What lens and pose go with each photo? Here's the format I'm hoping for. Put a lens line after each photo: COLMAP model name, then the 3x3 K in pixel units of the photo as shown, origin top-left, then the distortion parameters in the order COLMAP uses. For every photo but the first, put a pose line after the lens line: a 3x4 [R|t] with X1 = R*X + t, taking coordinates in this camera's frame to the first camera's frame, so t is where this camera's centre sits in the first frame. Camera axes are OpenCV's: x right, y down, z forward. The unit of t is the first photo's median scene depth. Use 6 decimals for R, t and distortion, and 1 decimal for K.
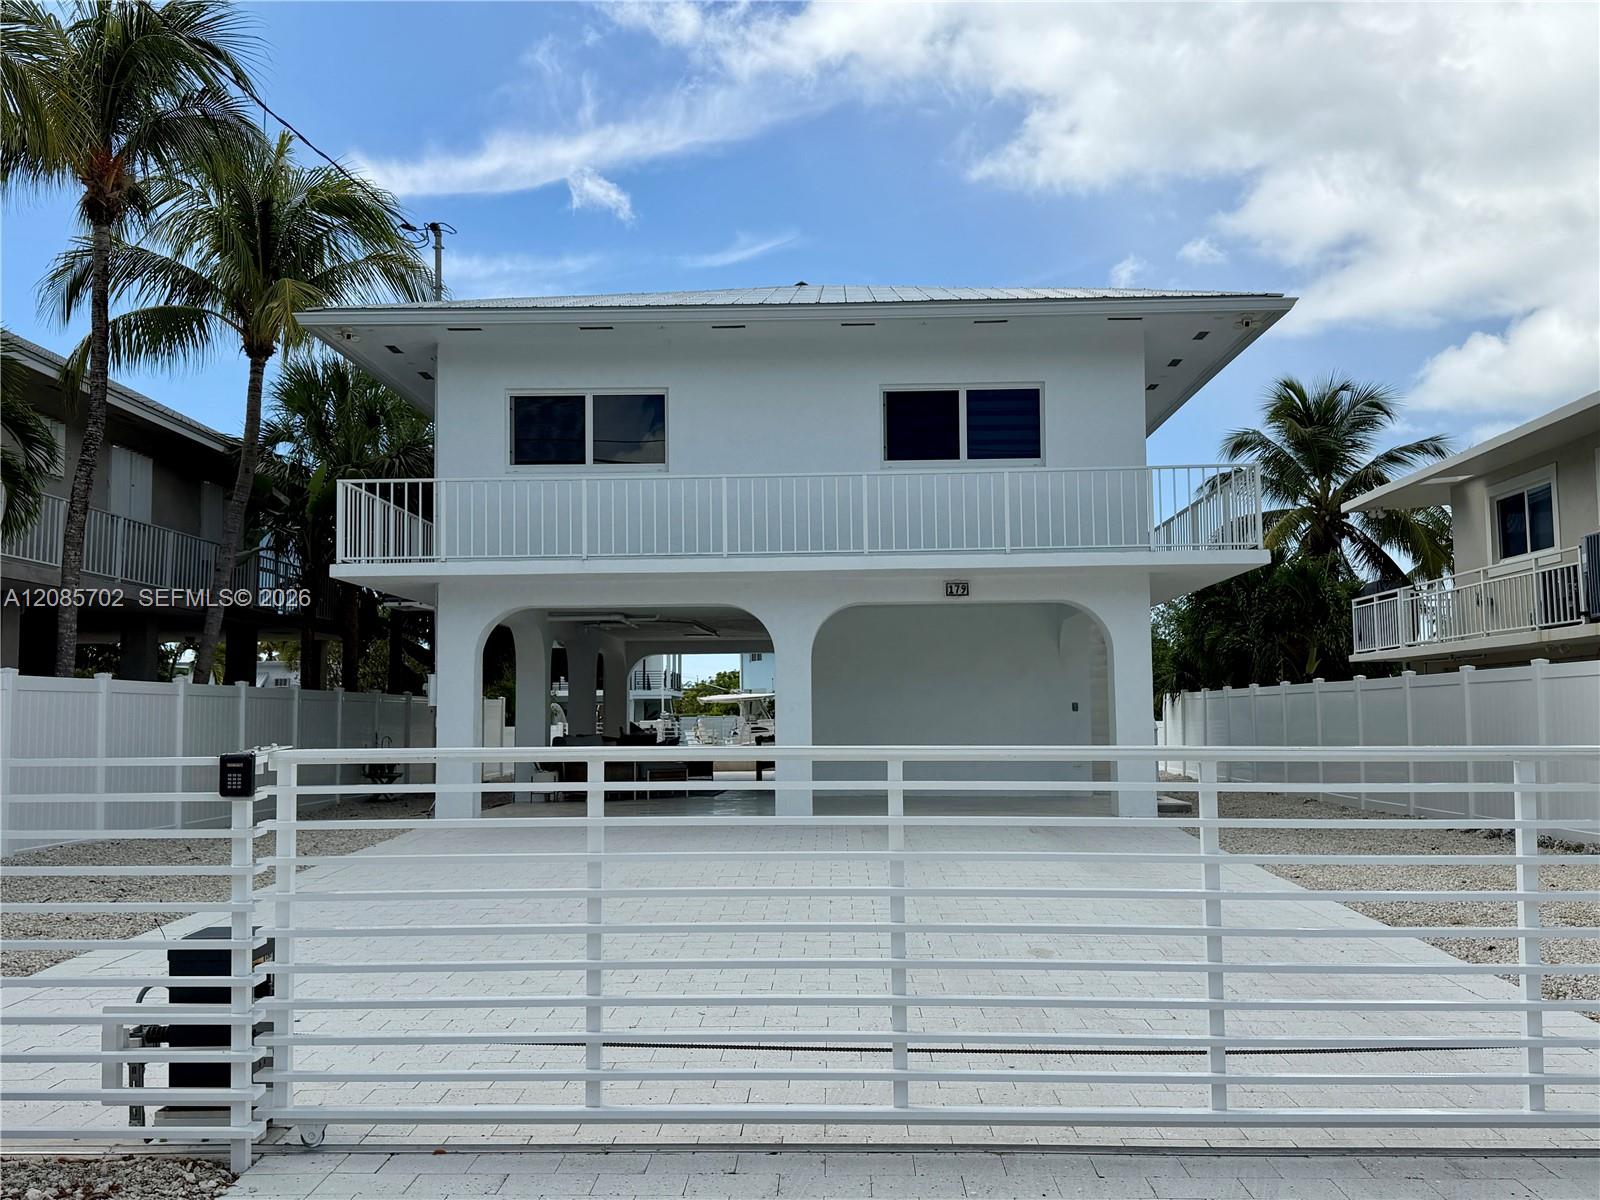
lens RADIAL K [[1526.9, 0, 800.0], [0, 1526.9, 600.0], [0, 0, 1]] dist [0.062806, -0.017289]
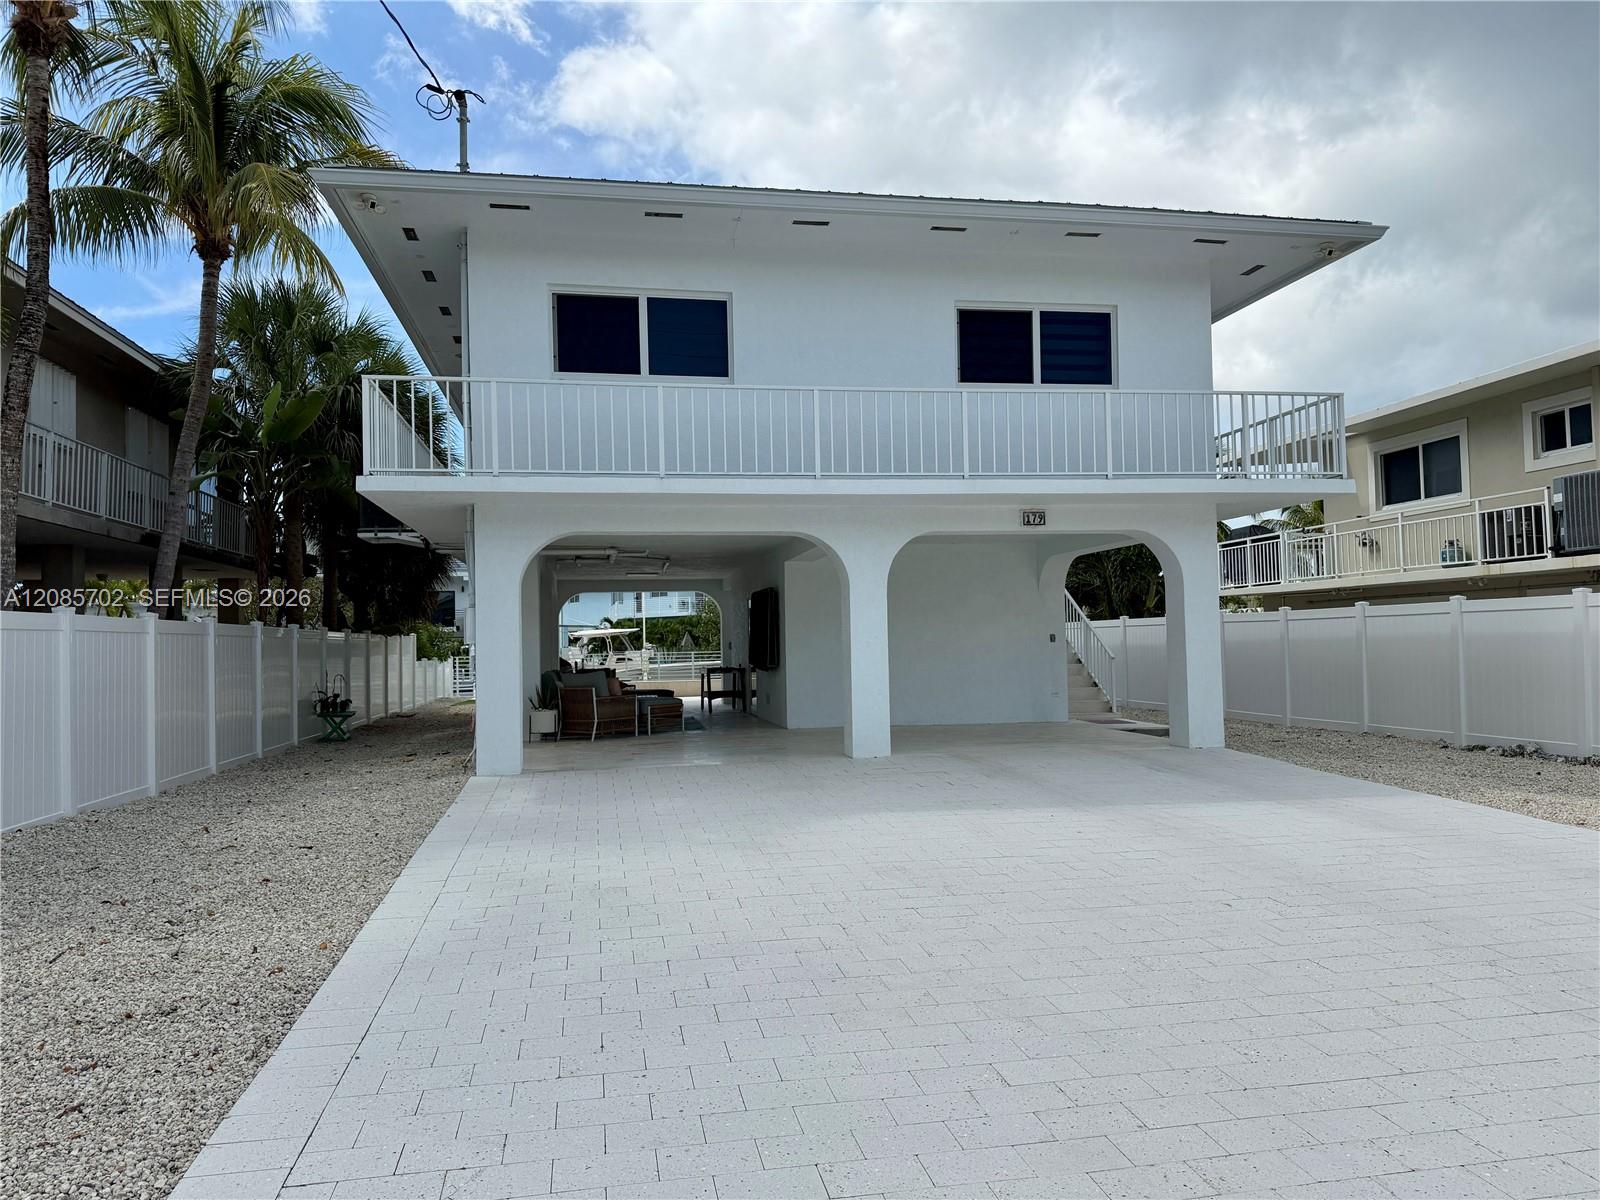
lens RADIAL K [[1144.8, 0, 800.0], [0, 1144.8, 600.0], [0, 0, 1]] dist [0.005796, 0.009576]
pose [[0.978861, -0.001732, 0.204520, -0.185846], [-0.006153, 0.999262, 0.037912, 0.017727], [-0.204434, -0.038369, 0.978128, 0.319100]]
